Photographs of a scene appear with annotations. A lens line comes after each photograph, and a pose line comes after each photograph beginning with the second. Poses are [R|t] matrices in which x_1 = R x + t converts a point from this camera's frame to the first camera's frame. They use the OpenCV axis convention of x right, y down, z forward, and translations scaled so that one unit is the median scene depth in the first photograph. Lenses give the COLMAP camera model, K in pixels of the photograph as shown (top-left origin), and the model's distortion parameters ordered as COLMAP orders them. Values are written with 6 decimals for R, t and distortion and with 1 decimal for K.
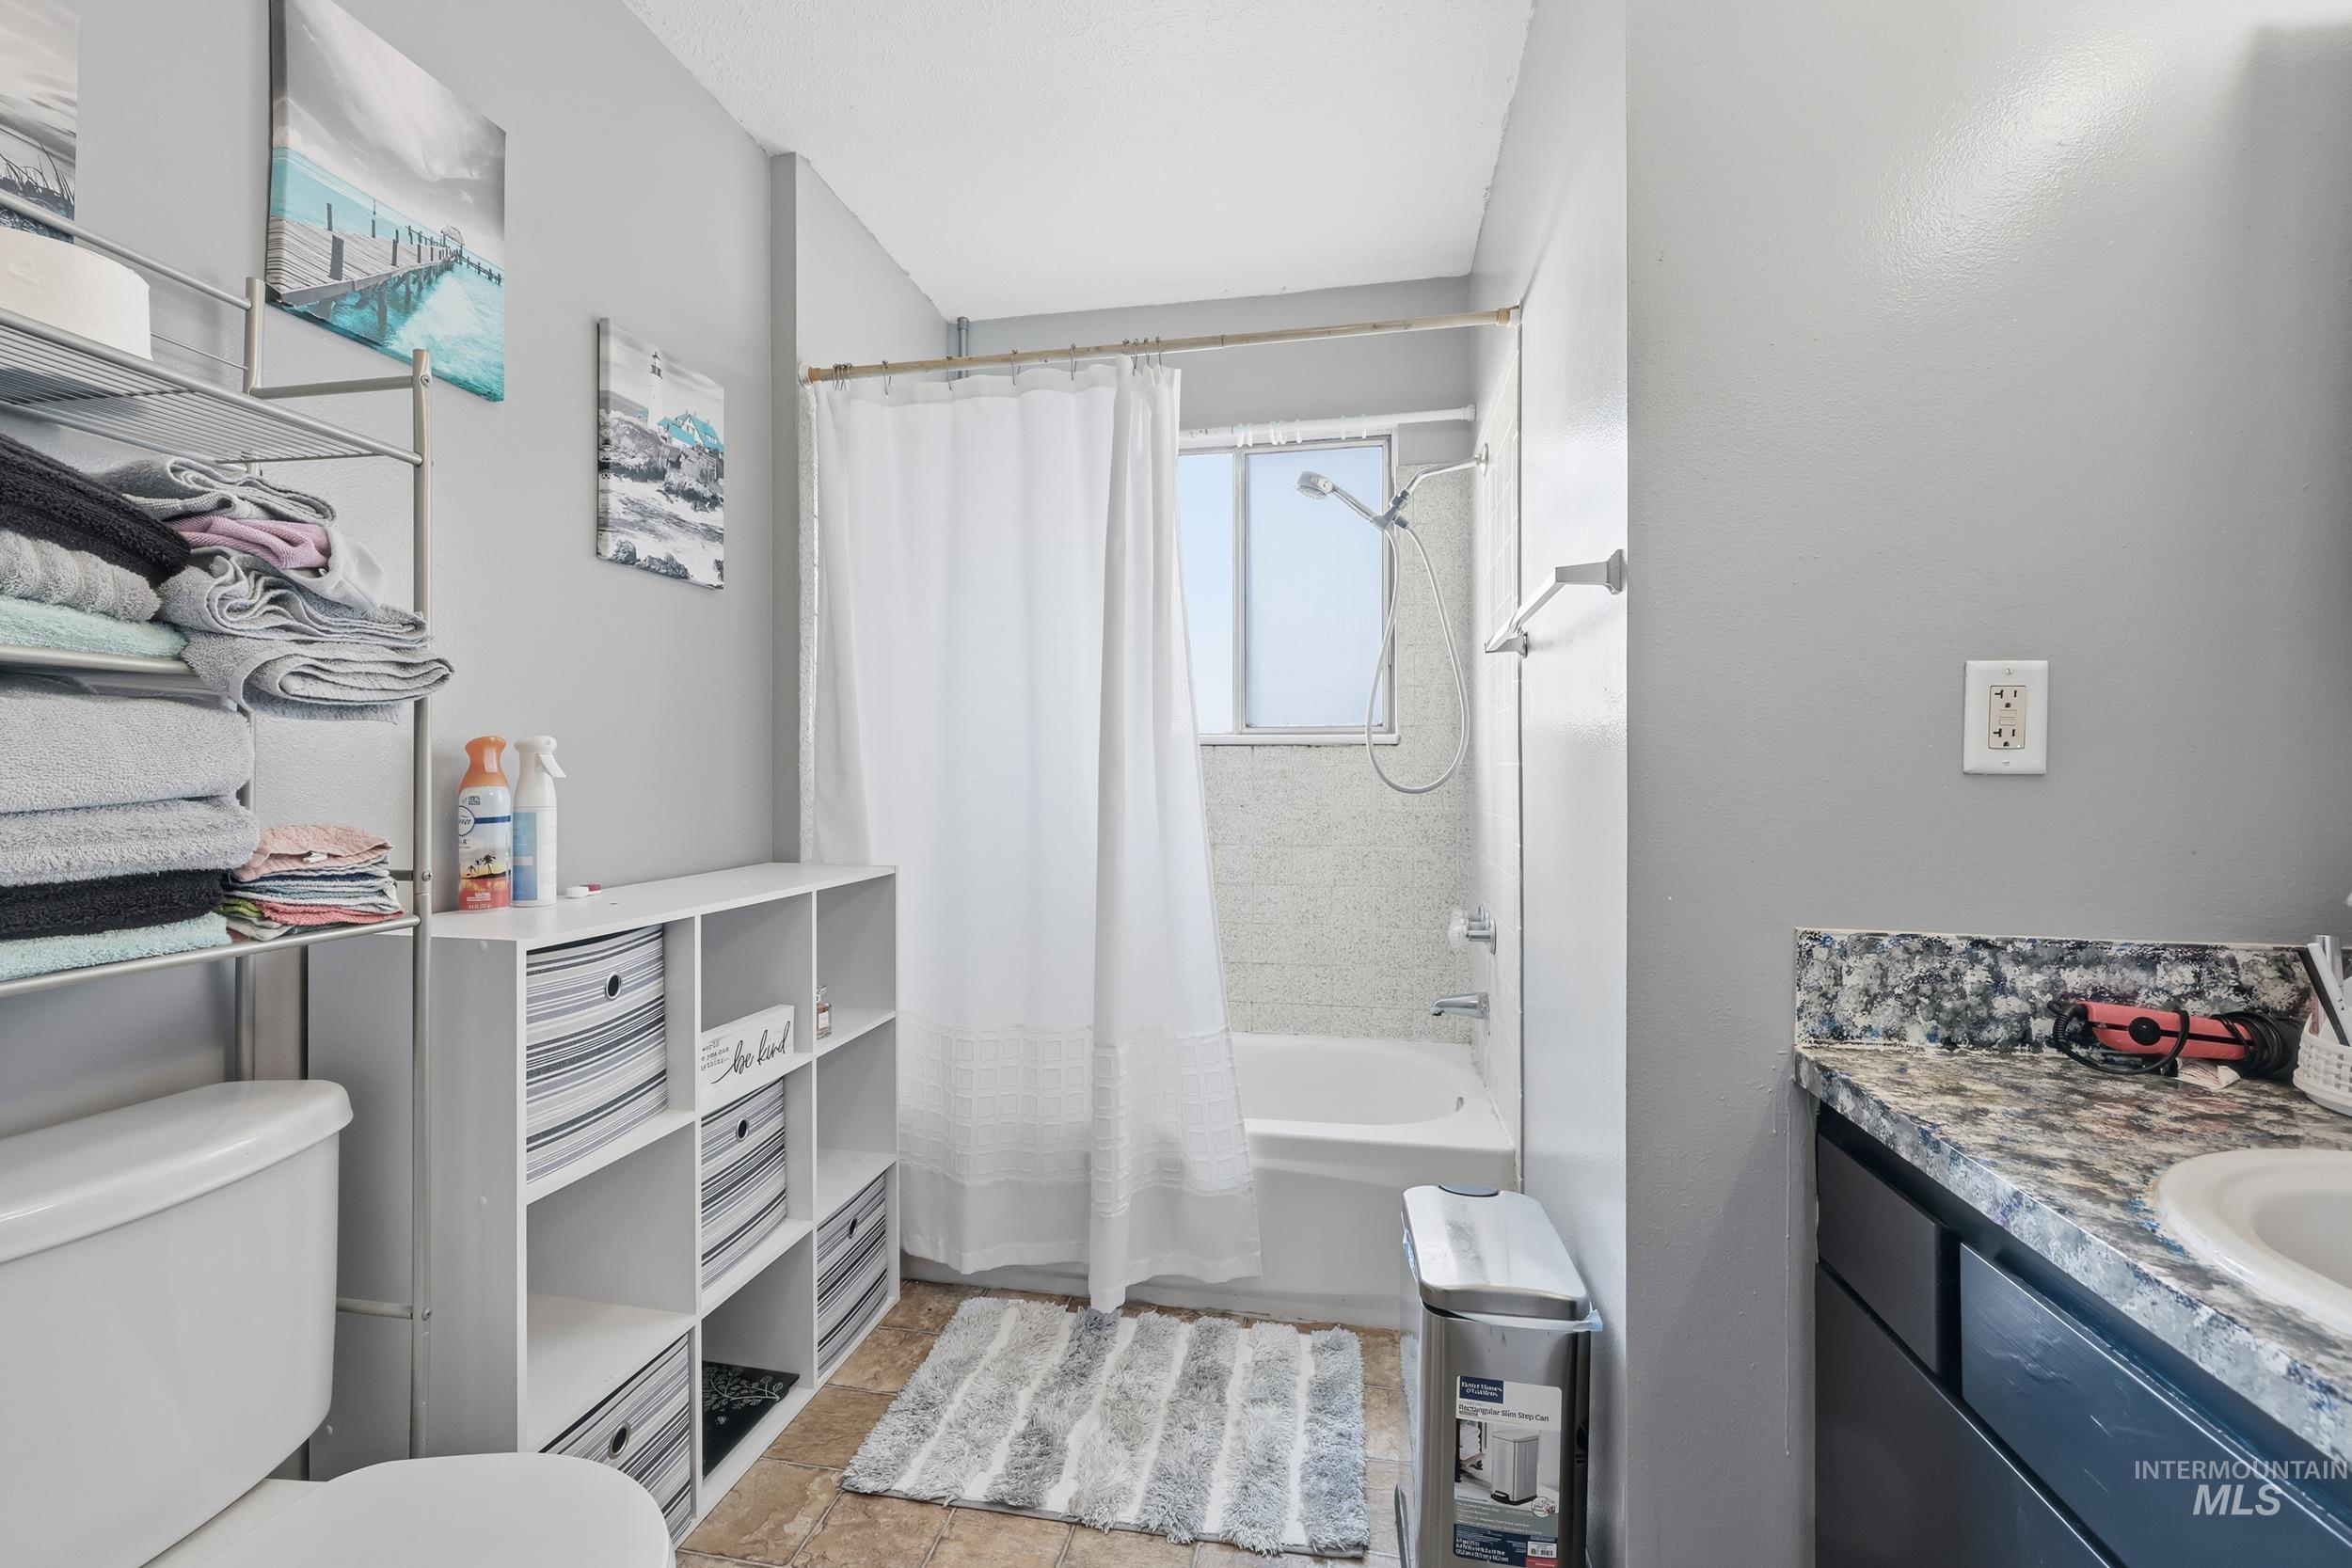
lens RADIAL K [[951.5, 0, 1178.8], [0, 951.5, 779.8], [0, 0, 1]] dist [-0.000260, -0.000295]
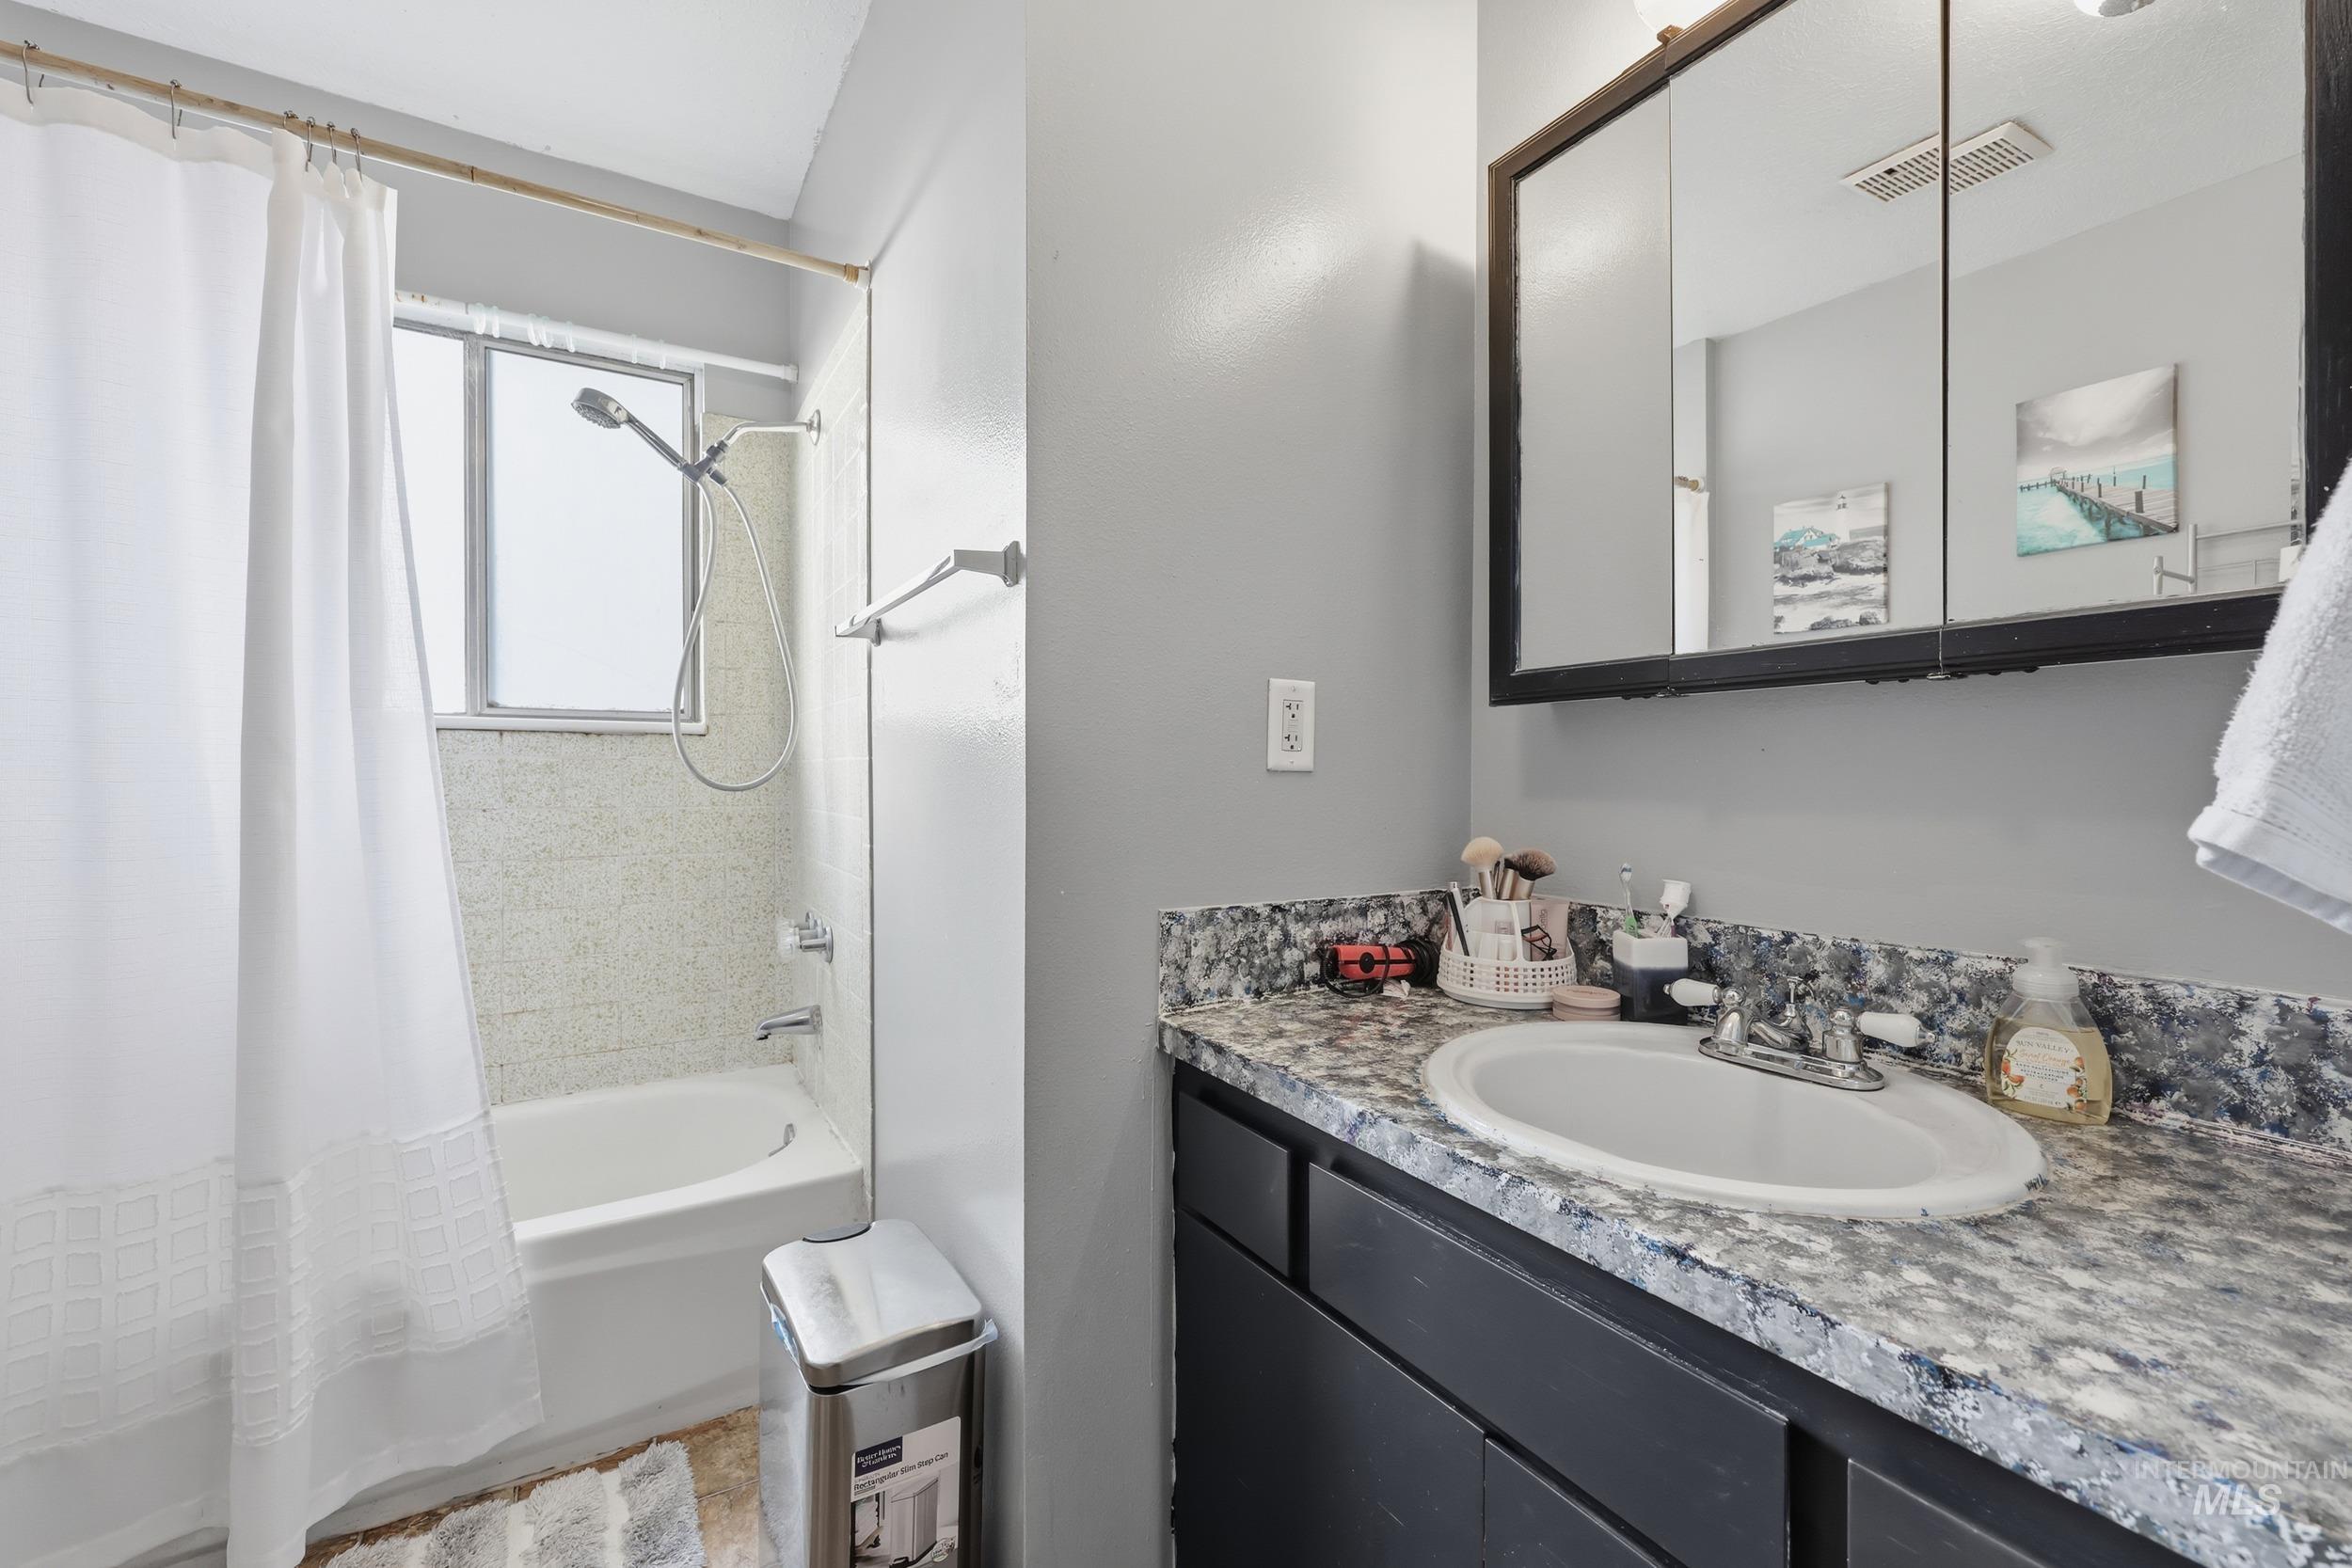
lens RADIAL K [[951.5, 0, 1172.3], [0, 951.5, 783.1], [0, 0, 1]] dist [-0.000260, -0.000295]
pose [[0.744889, -0.007029, 0.667151, -0.052622], [0.001114, 0.999956, 0.009293, -0.001192], [-0.667187, -0.006179, 0.744864, 0.115300]]
